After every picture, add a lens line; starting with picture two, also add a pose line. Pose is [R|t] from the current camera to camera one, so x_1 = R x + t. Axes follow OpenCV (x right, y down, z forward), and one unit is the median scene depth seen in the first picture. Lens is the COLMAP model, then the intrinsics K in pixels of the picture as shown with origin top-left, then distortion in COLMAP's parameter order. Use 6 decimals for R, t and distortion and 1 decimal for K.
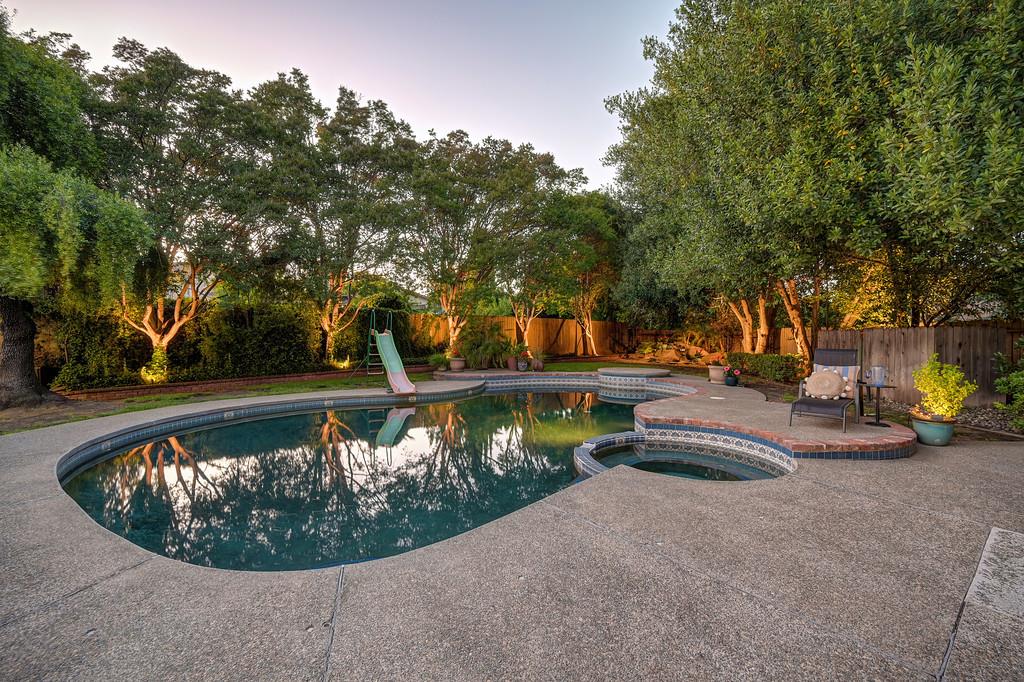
lens RADIAL K [[411.6, 0, 512.0], [0, 411.6, 339.1], [0, 0, 1]] dist [-0.000514, 0.000087]
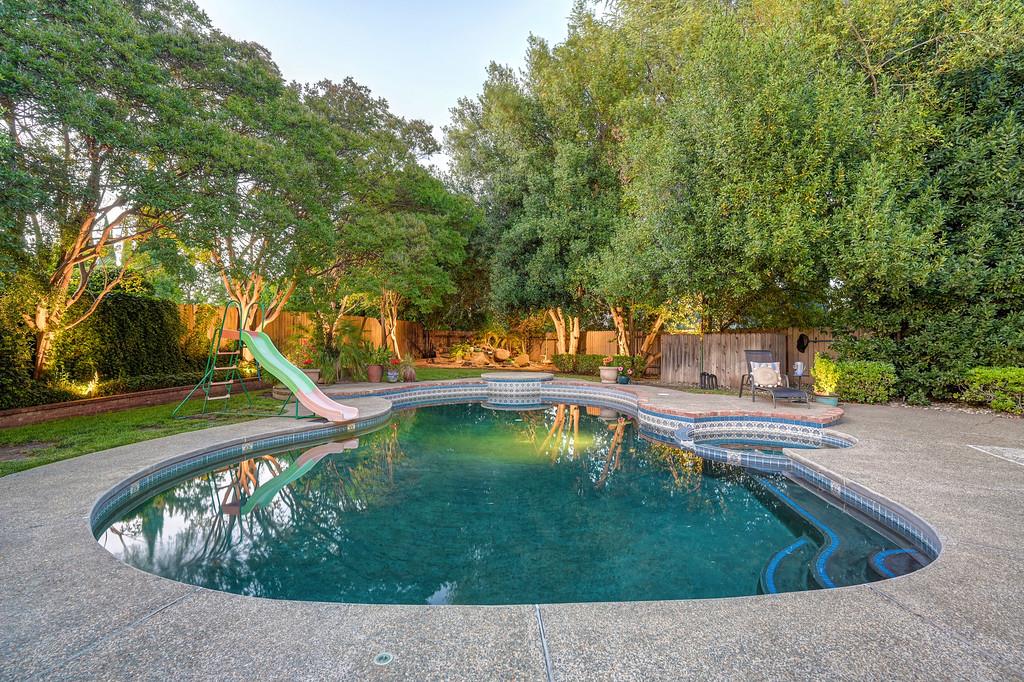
lens RADIAL K [[485.0, 0, 511.9], [0, 485.0, 341.1], [0, 0, 1]] dist [0.001575, 0.000082]
pose [[0.791704, -0.003765, 0.610893, -0.361162], [0.002405, 0.999992, 0.003047, -0.005421], [-0.610900, -0.000944, 0.791707, 0.103261]]
